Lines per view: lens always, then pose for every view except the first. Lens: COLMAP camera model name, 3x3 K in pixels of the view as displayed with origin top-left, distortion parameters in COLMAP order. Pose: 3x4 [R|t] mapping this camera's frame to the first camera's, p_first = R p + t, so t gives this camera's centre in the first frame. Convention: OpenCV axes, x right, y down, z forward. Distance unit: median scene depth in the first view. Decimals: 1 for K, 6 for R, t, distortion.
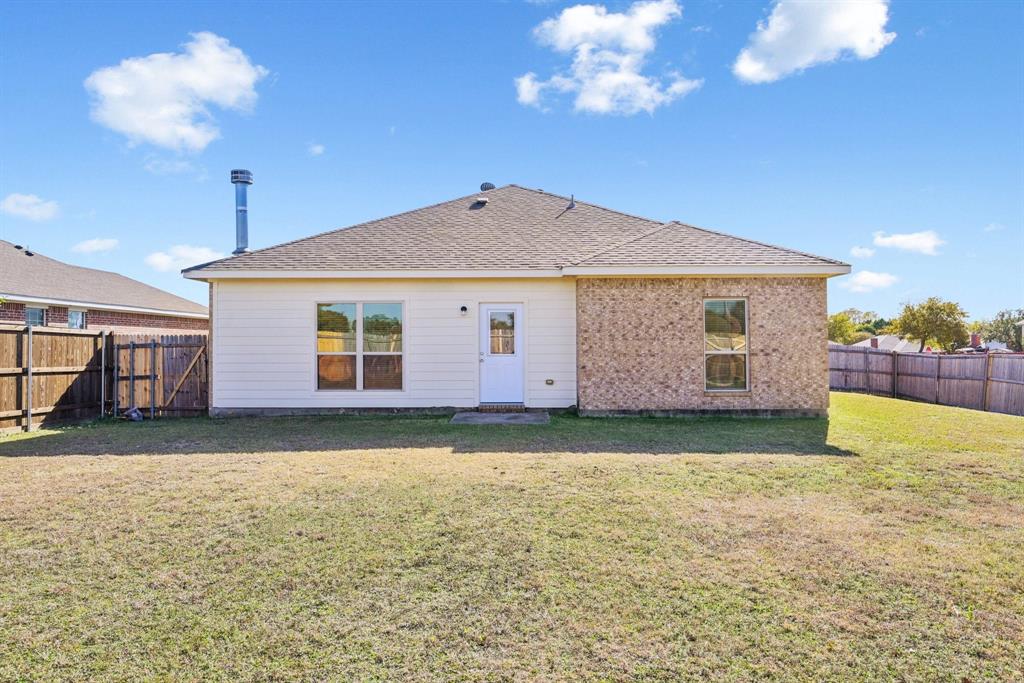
lens RADIAL K [[655.2, 0, 511.8], [0, 655.2, 330.8], [0, 0, 1]] dist [-0.003285, -0.000454]
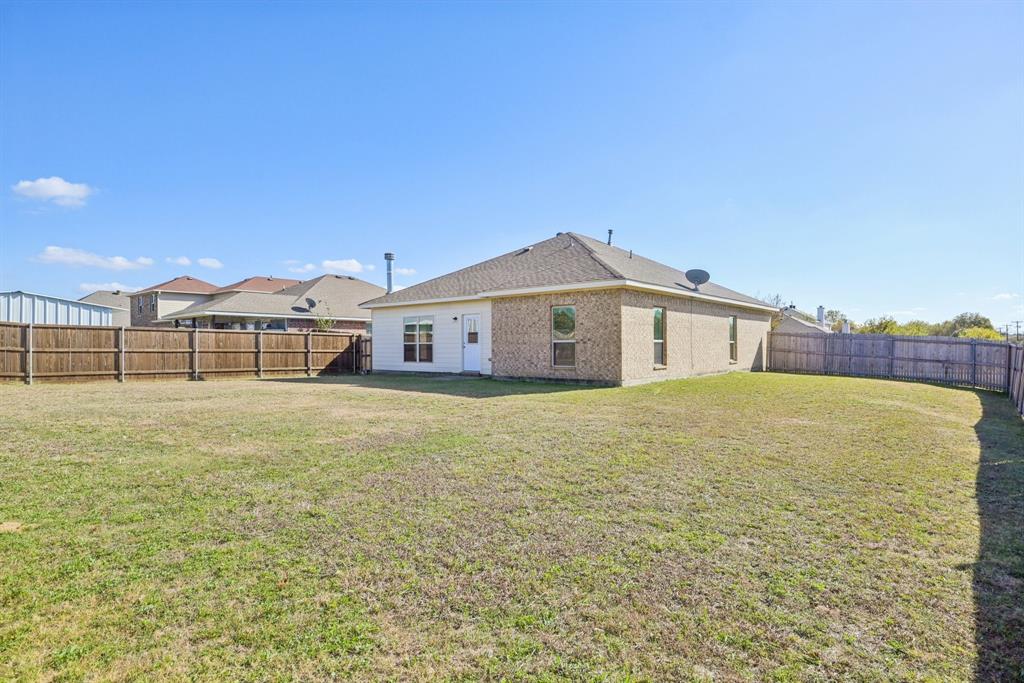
lens RADIAL K [[532.9, 0, 514.4], [0, 532.9, 348.0], [0, 0, 1]] dist [0.001963, 0.000048]
pose [[0.775105, 0.000979, -0.631832, 0.981813], [0.018908, 0.999515, 0.024745, 0.014782], [0.631549, -0.031127, 0.774711, -0.038383]]
